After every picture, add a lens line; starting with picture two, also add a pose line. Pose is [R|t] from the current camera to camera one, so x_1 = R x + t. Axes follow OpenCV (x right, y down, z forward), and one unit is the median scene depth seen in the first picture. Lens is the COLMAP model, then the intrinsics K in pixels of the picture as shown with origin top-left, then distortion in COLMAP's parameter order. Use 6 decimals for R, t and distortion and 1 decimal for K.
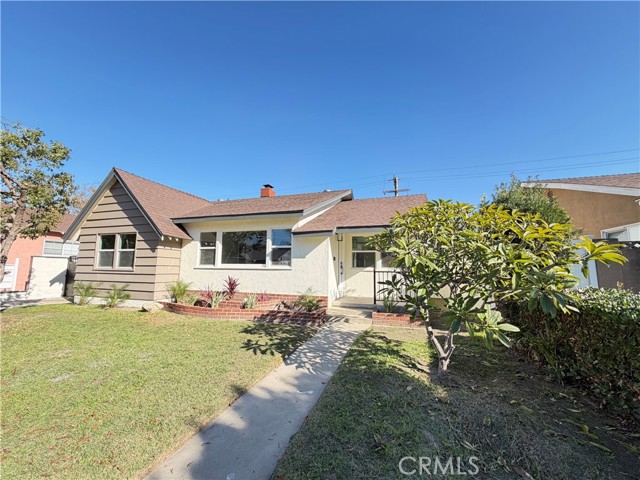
lens RADIAL K [[255.6, 0, 319.7], [0, 255.6, 241.4], [0, 0, 1]] dist [0.000338, 0.000069]
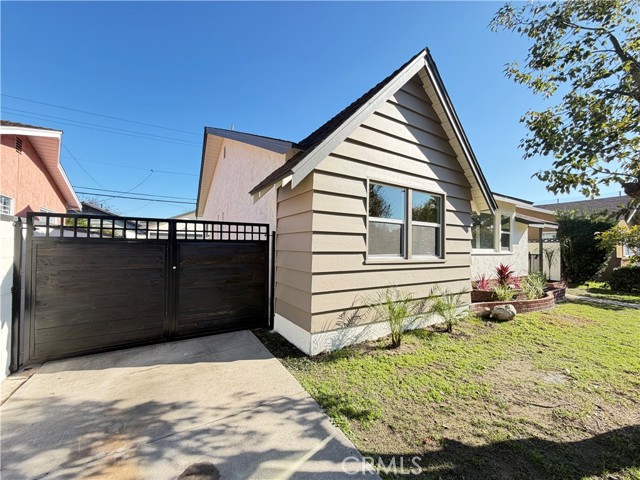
lens RADIAL K [[255.6, 0, 320.6], [0, 255.6, 240.9], [0, 0, 1]] dist [0.000338, 0.000069]
pose [[0.666034, 0.011329, 0.745835, -1.335483], [-0.100152, 0.992189, 0.074365, 0.051471], [-0.739167, -0.124226, 0.661966, 0.819913]]
